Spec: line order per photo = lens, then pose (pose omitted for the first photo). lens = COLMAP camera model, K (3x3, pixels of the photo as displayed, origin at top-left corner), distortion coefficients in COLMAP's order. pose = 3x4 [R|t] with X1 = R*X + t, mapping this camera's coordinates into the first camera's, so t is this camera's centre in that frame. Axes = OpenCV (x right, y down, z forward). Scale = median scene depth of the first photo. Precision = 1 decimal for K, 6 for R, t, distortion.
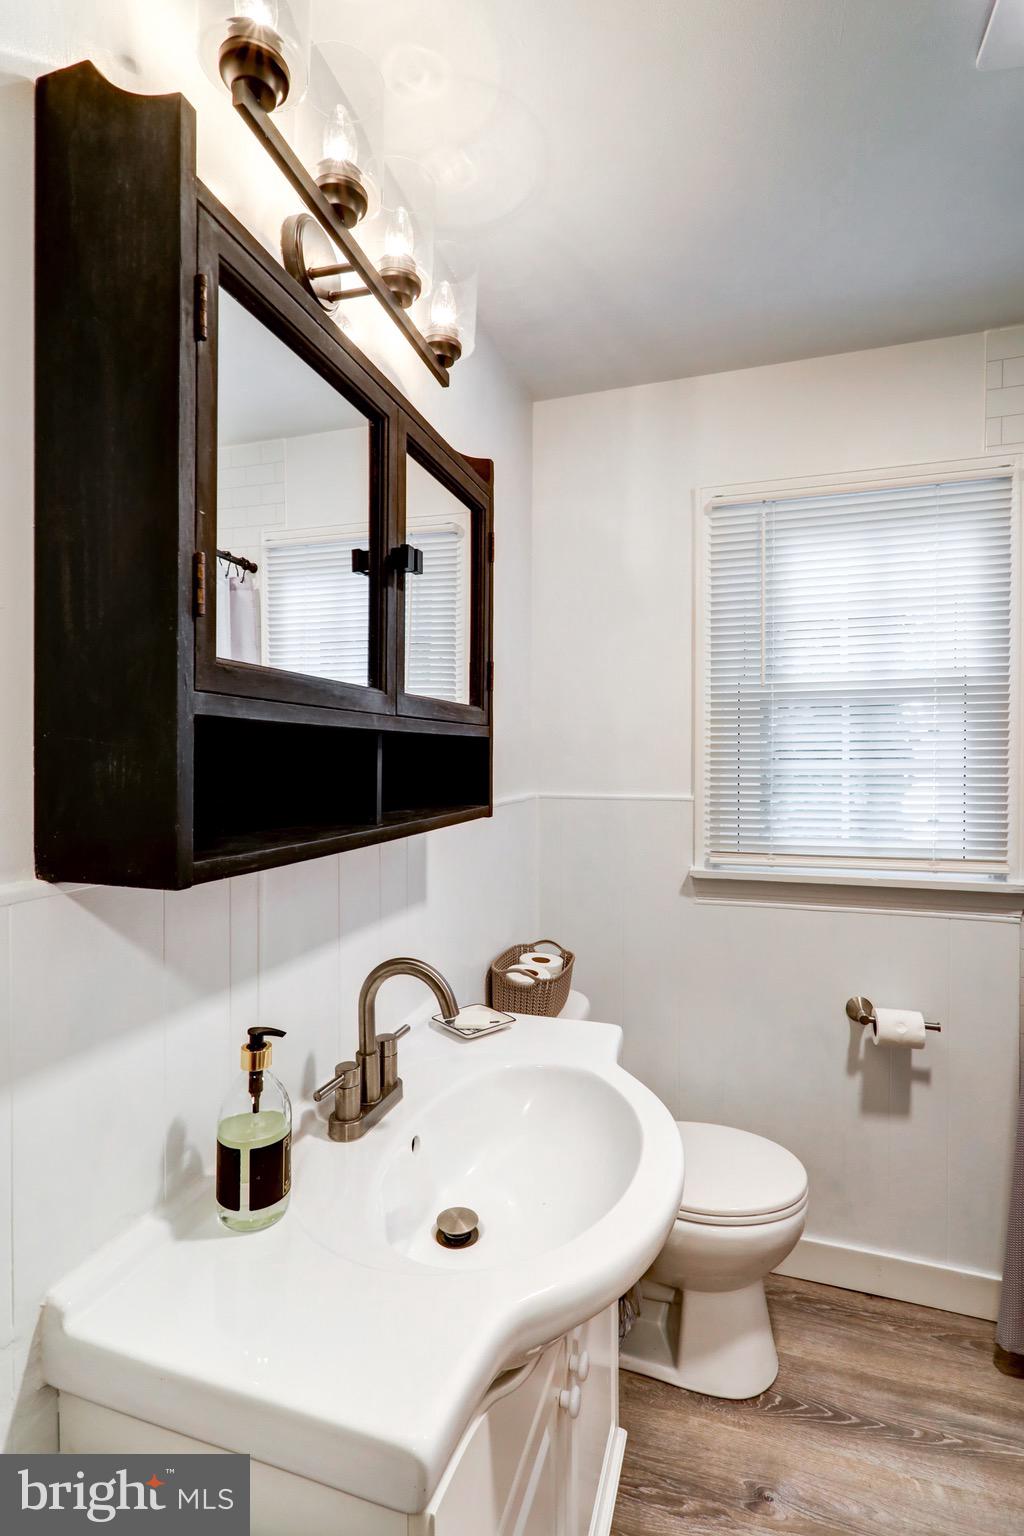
lens RADIAL K [[753.0, 0, 491.5], [0, 753.0, 764.6], [0, 0, 1]] dist [-0.006052, 0.003496]
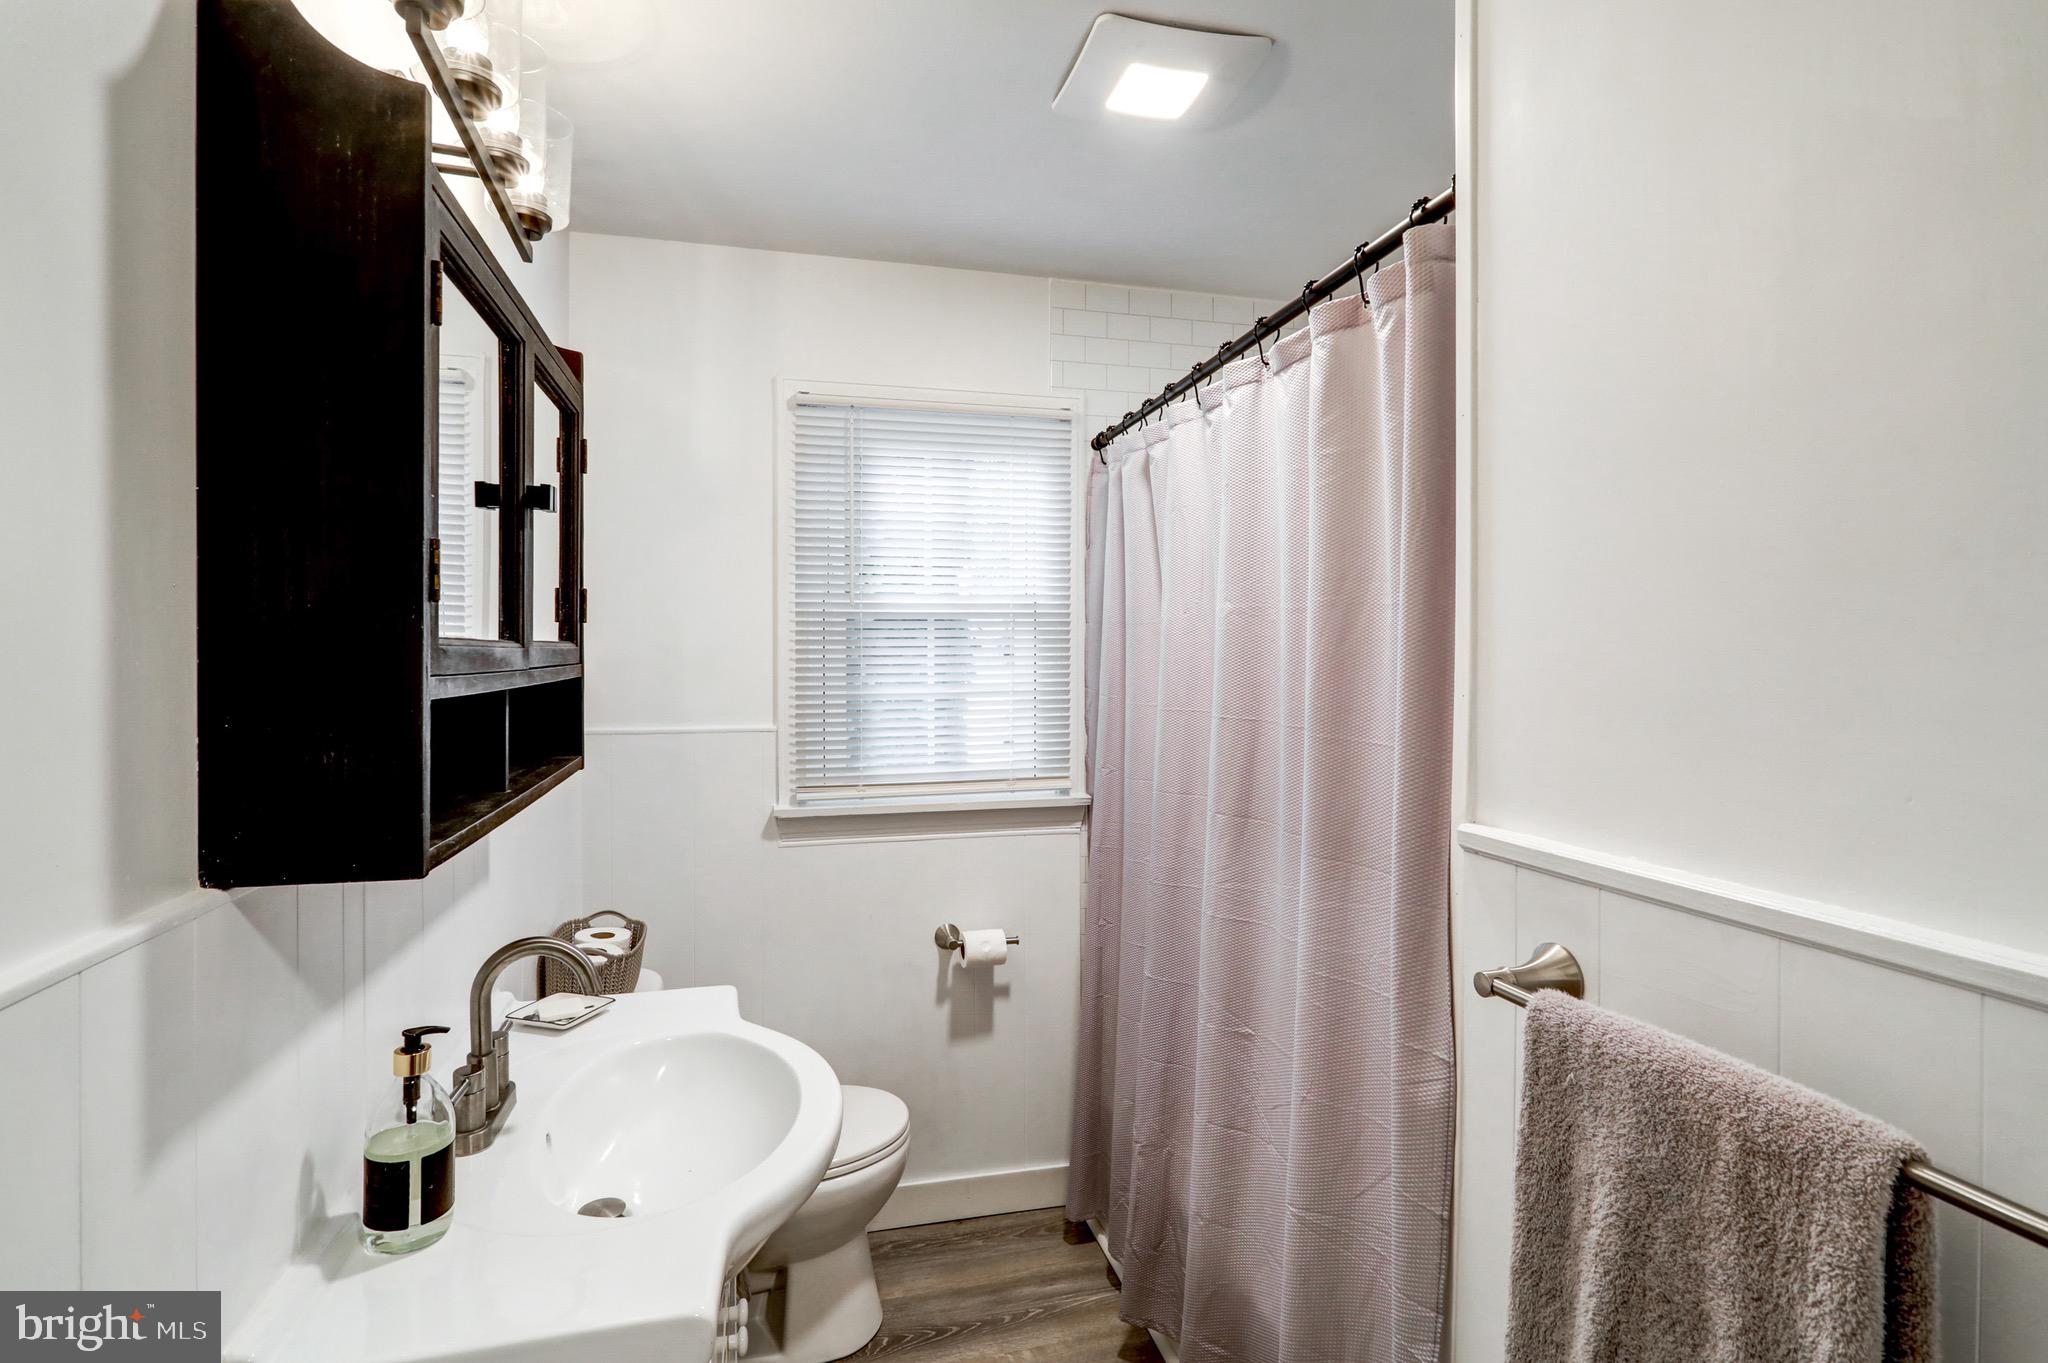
lens RADIAL K [[1004.0, 0, 1029.6], [0, 1004.0, 671.5], [0, 0, 1]] dist [-0.006052, 0.003496]
pose [[0.837954, -0.010995, 0.545630, -0.164478], [0.007269, 0.999933, 0.008987, -0.039966], [-0.545693, -0.003564, 0.837978, -0.196228]]
